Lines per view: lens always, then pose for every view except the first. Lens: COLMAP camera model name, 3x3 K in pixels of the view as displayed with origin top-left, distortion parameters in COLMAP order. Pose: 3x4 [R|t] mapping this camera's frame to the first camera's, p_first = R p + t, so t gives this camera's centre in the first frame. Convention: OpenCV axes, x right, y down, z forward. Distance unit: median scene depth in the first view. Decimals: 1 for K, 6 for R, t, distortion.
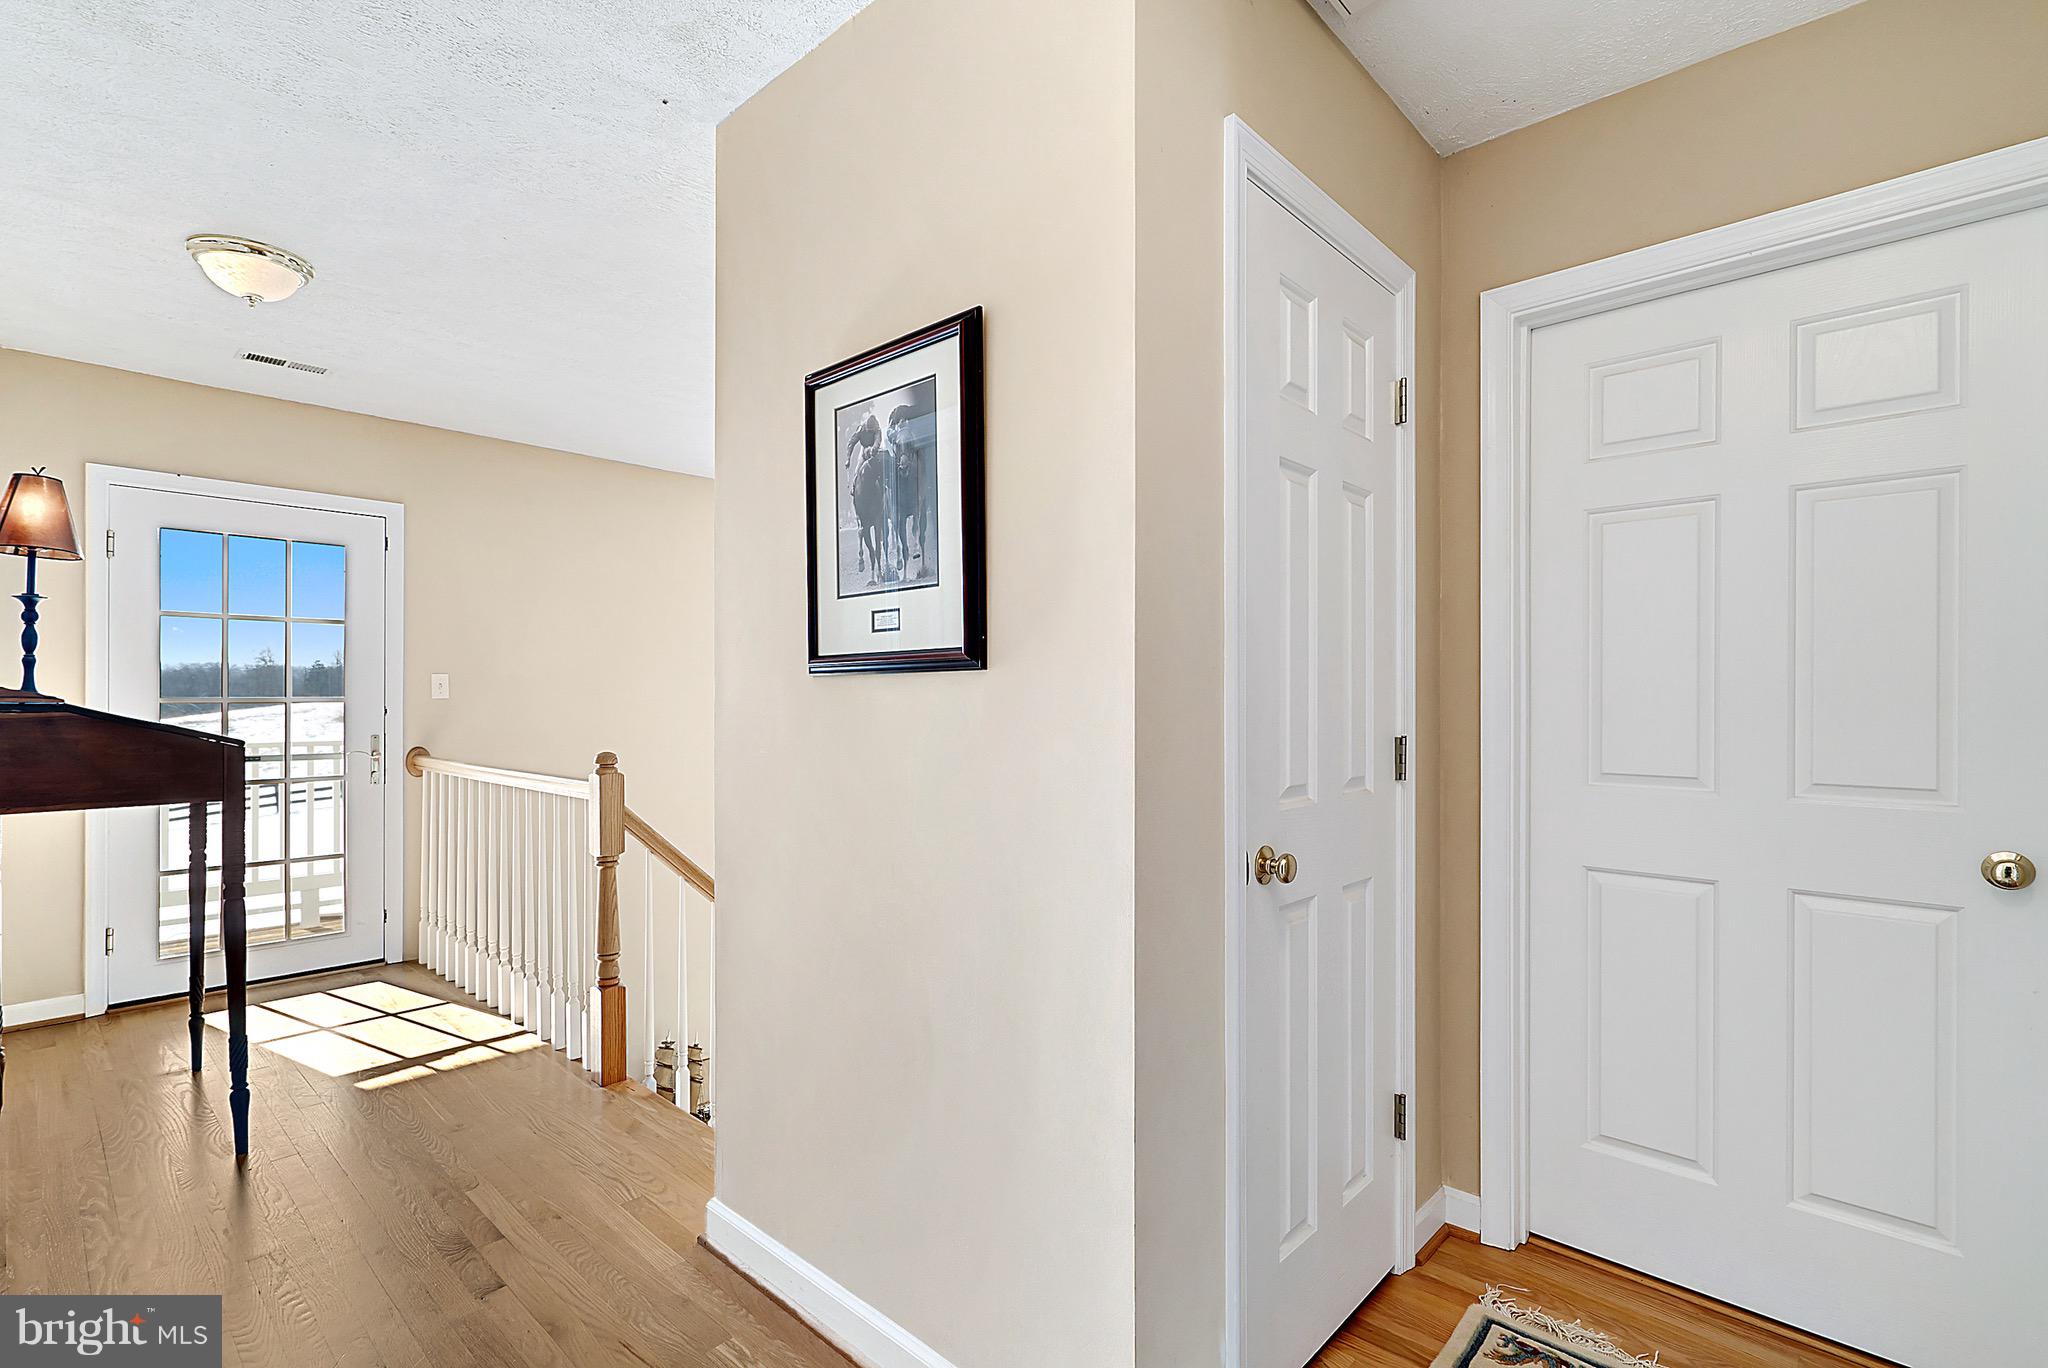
lens RADIAL K [[939.0, 0, 1024.0], [0, 939.0, 684.0], [0, 0, 1]] dist [-0.003410, 0.001091]
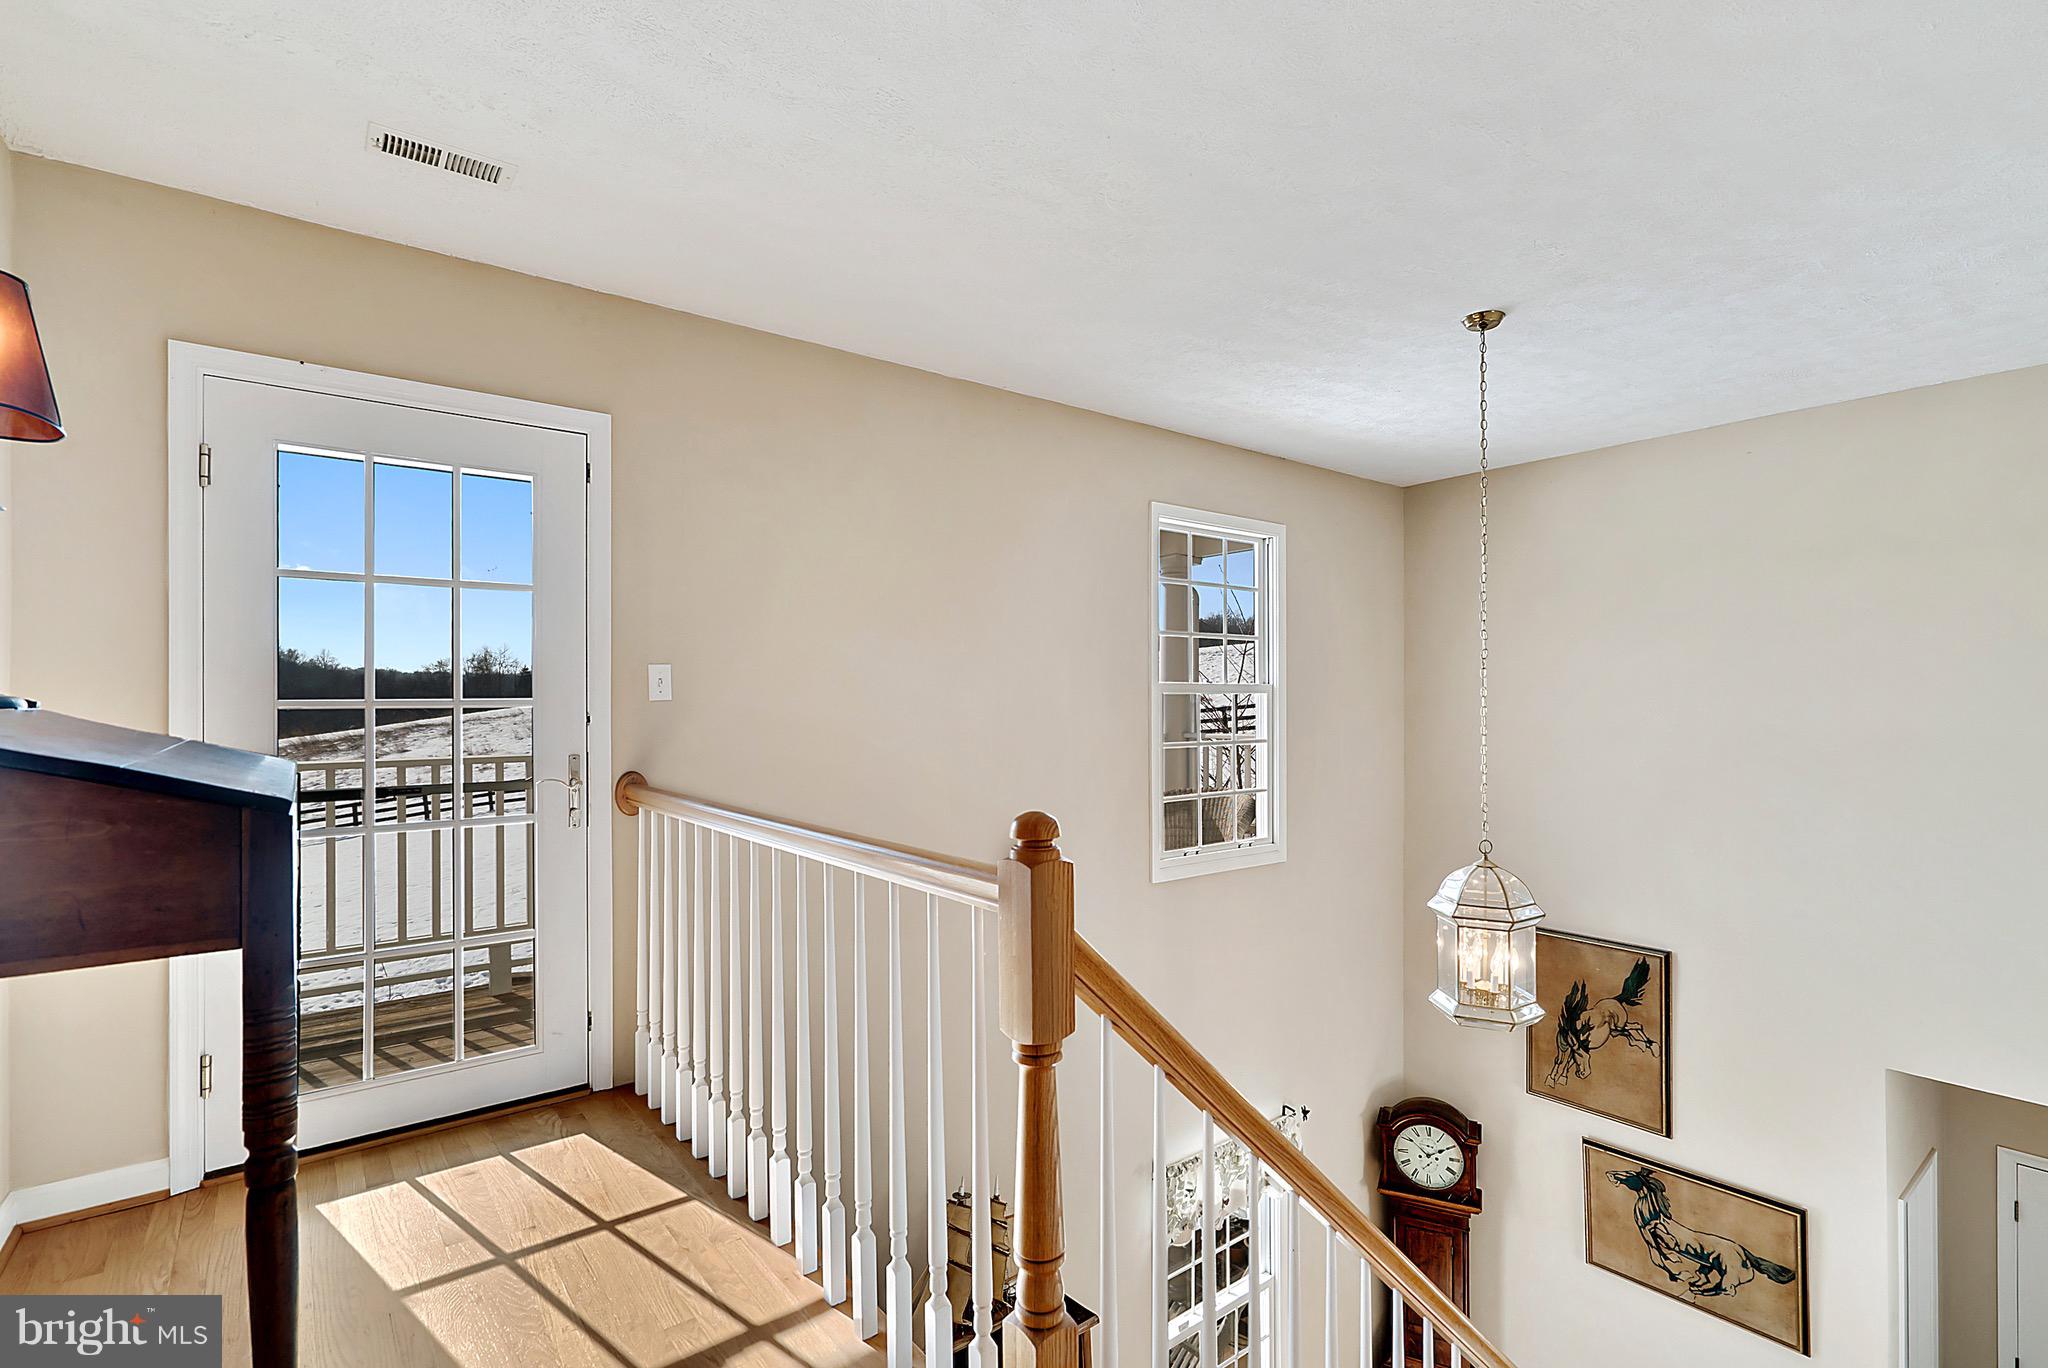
lens RADIAL K [[944.8, 0, 1024.0], [0, 944.8, 684.0], [0, 0, 1]] dist [-0.006474, -0.000375]
pose [[0.987281, -0.005999, -0.158869, -0.281739], [0.005902, 0.999982, -0.001084, 0.006721], [0.158873, 0.000132, 0.987299, 0.405678]]
